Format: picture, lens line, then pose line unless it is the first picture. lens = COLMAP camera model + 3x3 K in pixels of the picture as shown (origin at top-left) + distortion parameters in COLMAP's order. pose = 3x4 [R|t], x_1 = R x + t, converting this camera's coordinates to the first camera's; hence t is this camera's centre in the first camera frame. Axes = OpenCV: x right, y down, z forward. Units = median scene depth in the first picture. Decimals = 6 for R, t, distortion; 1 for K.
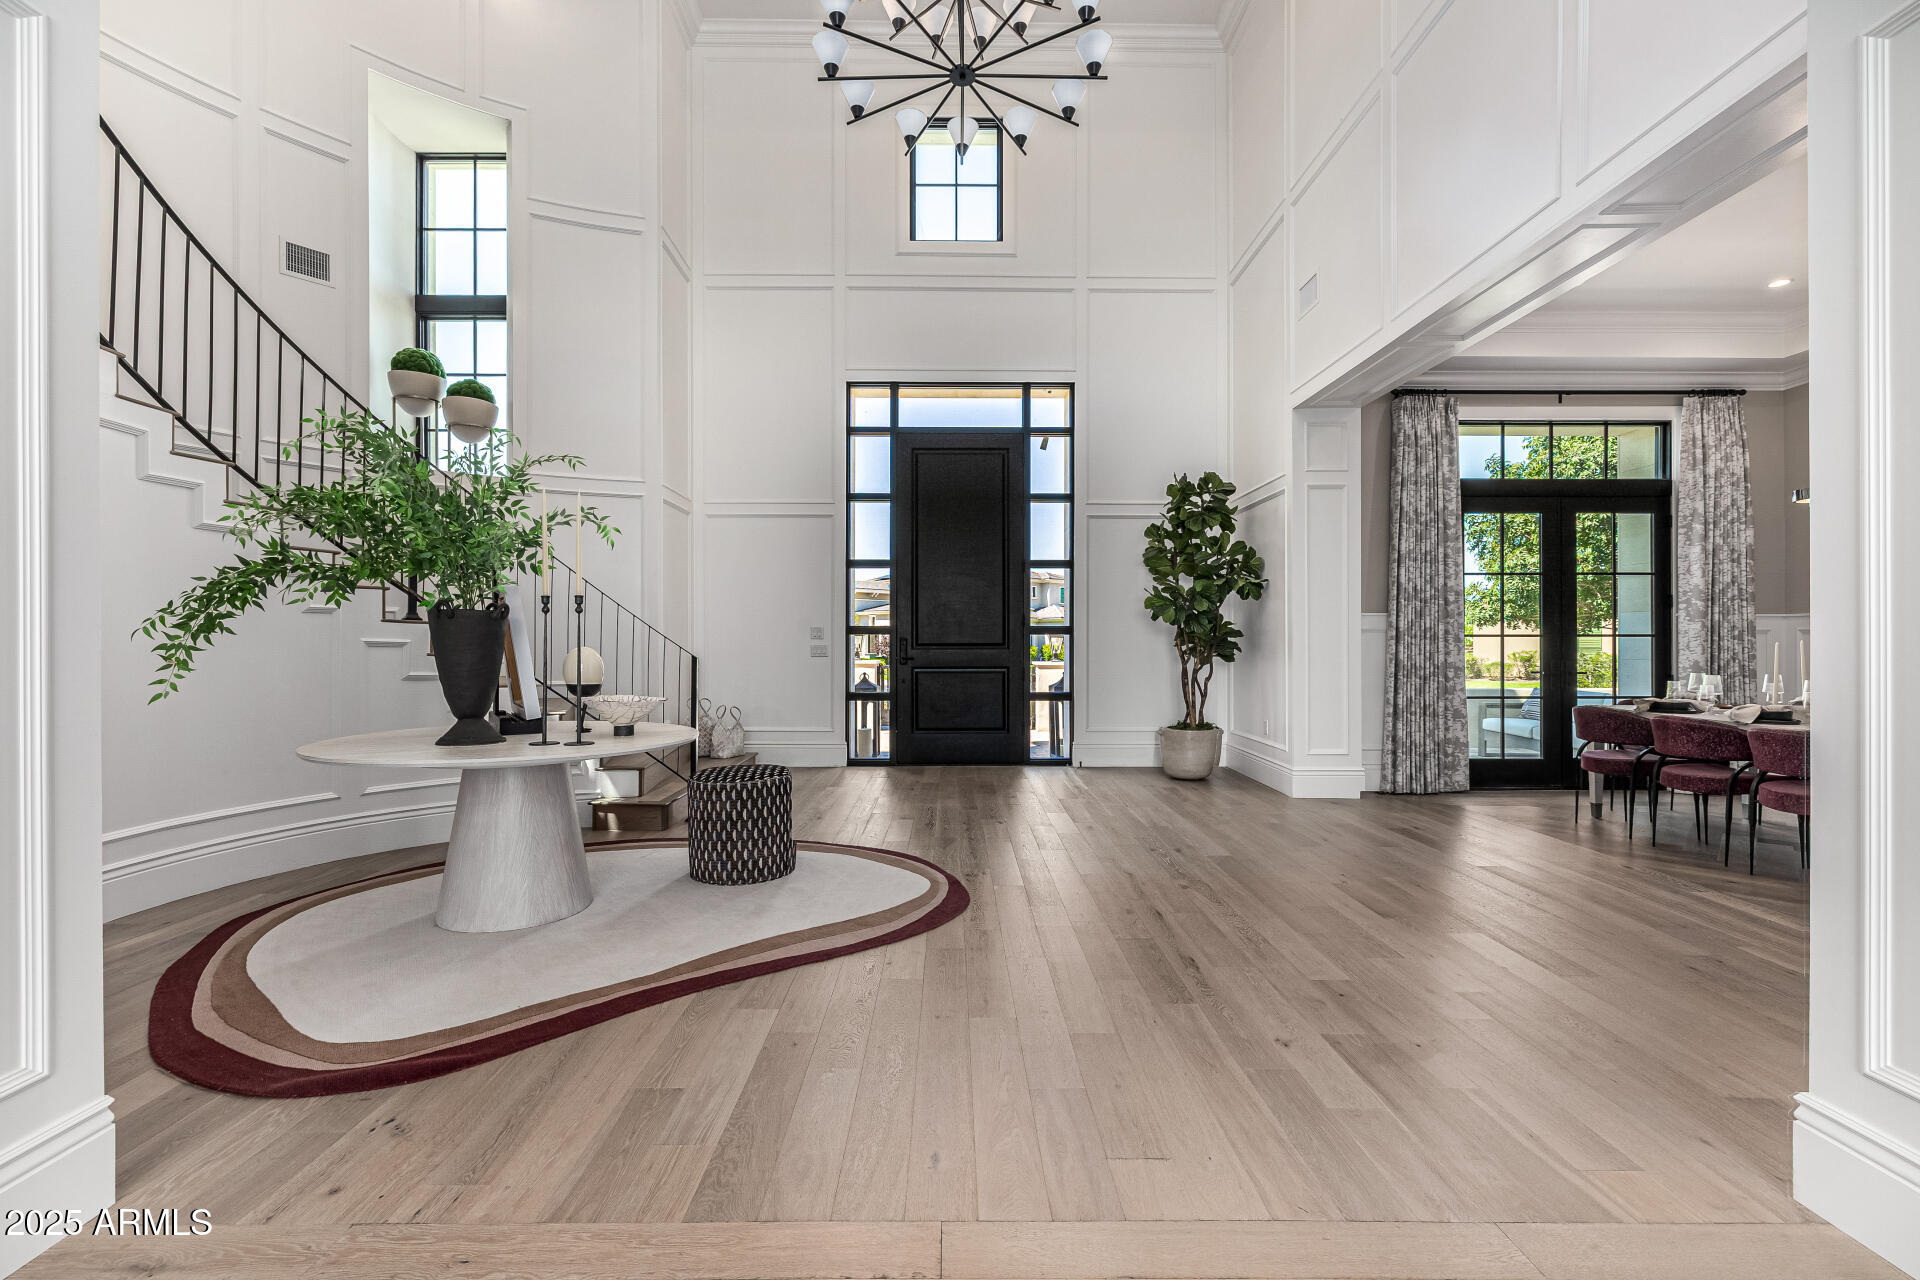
lens RADIAL K [[812.4, 0, 968.6], [0, 812.4, 627.7], [0, 0, 1]] dist [0.000327, 0.001855]
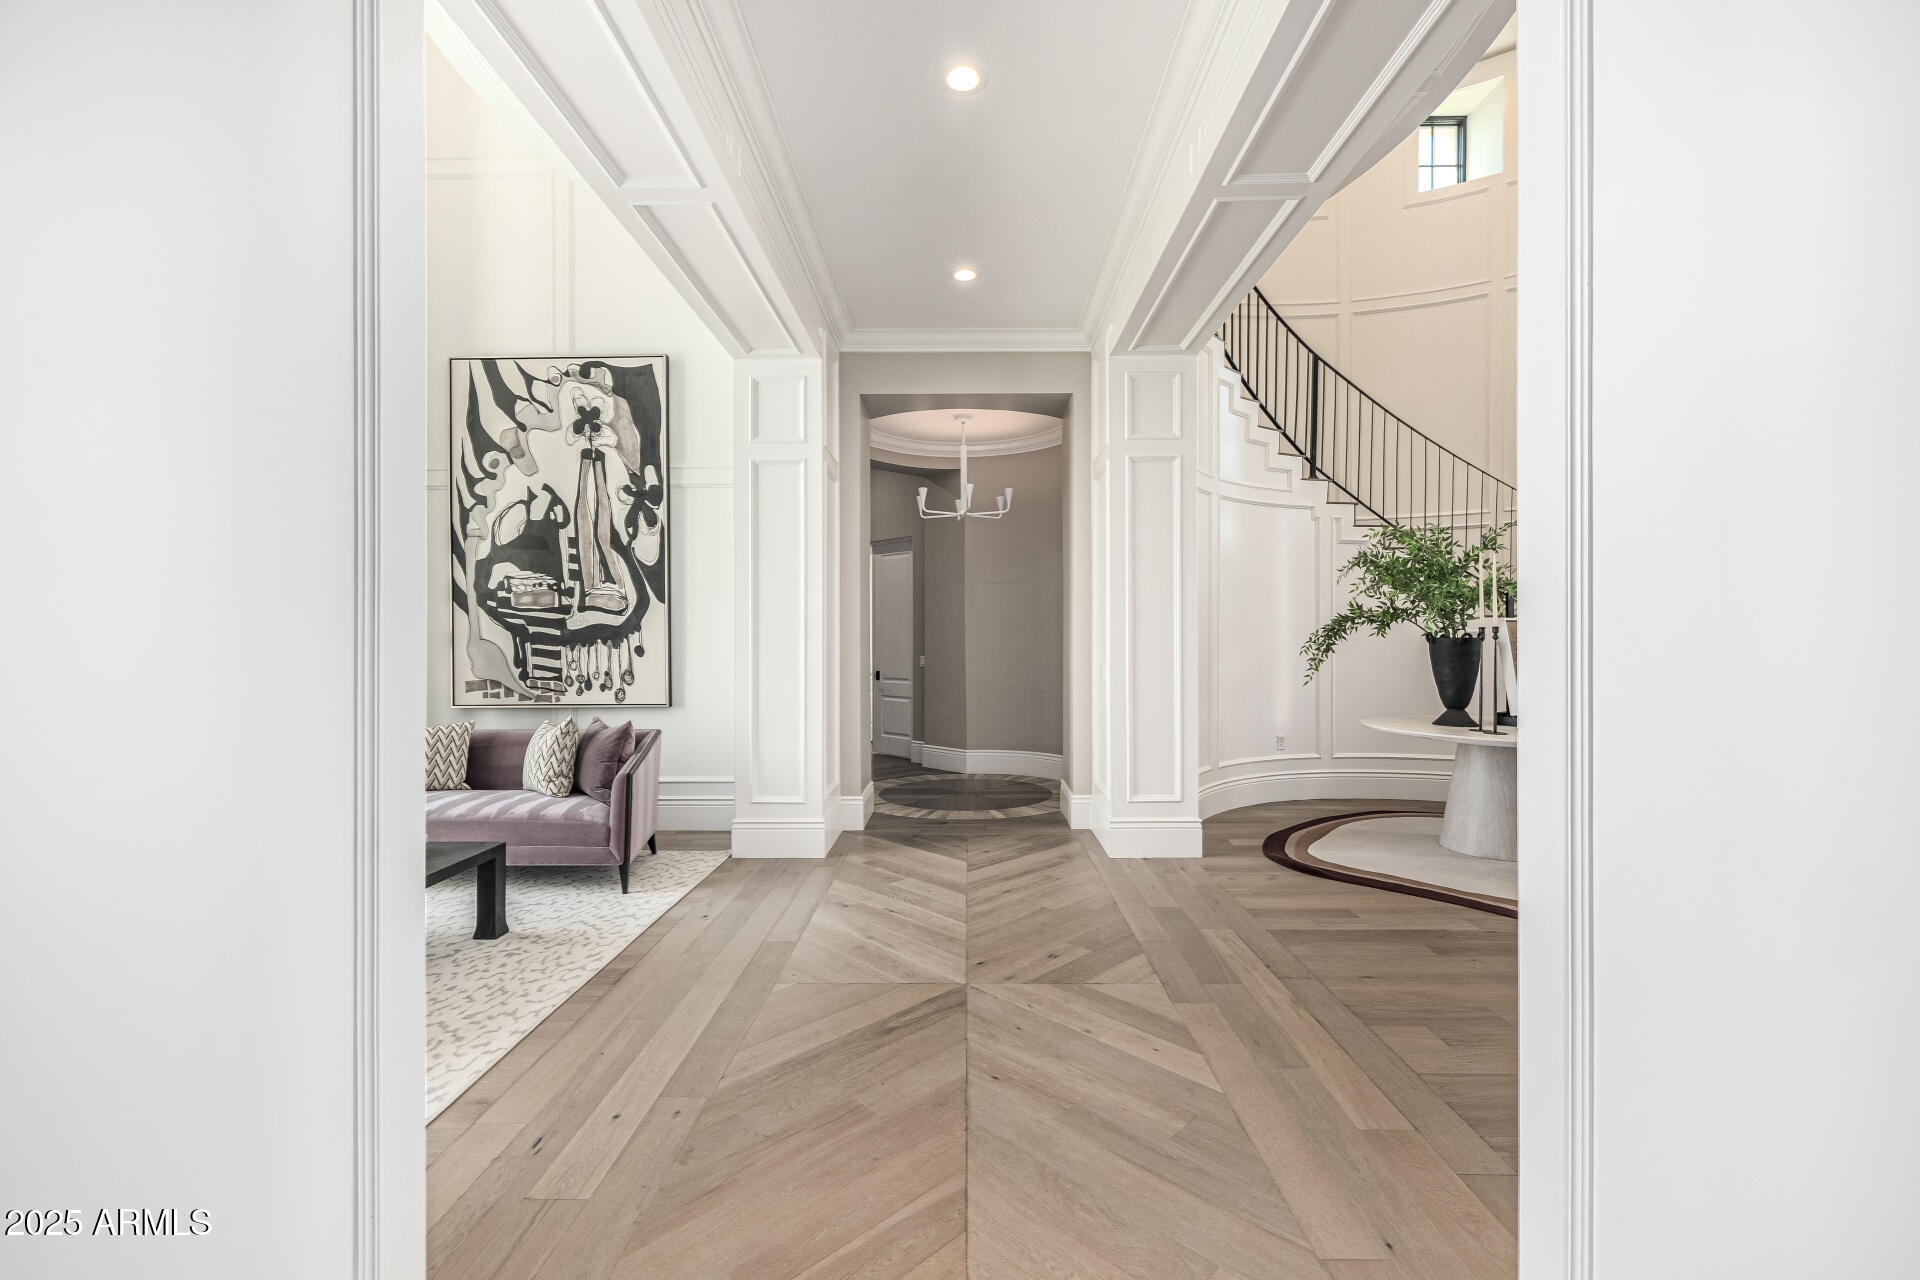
lens RADIAL K [[812.4, 0, 956.1], [0, 812.4, 650.2], [0, 0, 1]] dist [0.000327, 0.001855]
pose [[-0.012176, -0.000662, -0.999926, 1.007662], [0.011868, 0.999929, -0.000806, -0.007895], [0.999855, -0.011877, -0.012168, 0.116692]]
